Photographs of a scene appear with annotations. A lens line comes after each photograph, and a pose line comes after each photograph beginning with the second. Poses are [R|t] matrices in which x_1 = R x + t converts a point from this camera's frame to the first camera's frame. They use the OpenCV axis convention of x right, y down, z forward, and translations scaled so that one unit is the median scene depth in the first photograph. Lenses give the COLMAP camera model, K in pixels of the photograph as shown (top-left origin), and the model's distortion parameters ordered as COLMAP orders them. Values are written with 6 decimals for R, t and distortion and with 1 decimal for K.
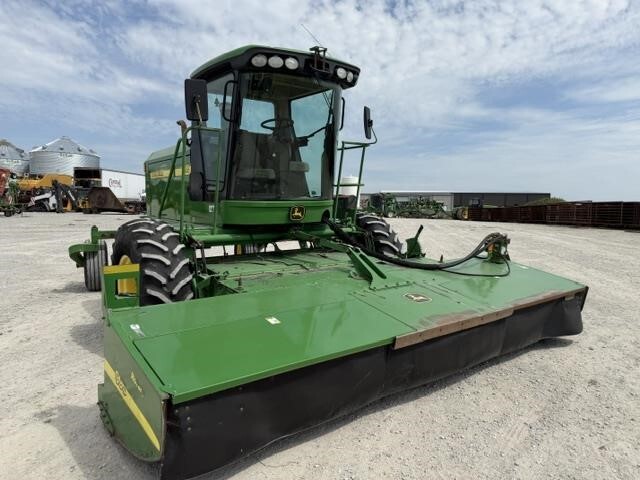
lens RADIAL K [[457.0, 0, 320.4], [0, 457.0, 239.7], [0, 0, 1]] dist [0.024087, -0.032514]
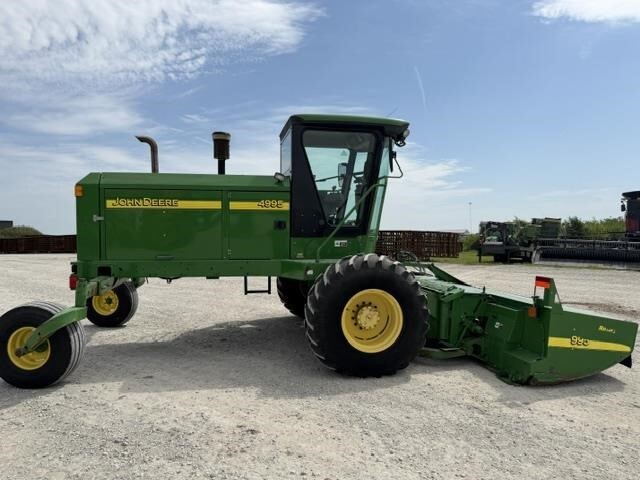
lens RADIAL K [[457.0, 0, 323.1], [0, 457.0, 238.9], [0, 0, 1]] dist [0.024087, -0.032514]
pose [[0.451956, -0.027371, 0.891620, -0.112093], [0.082515, 0.996527, -0.011234, -0.006423], [-0.888216, 0.078649, 0.452645, 0.049586]]
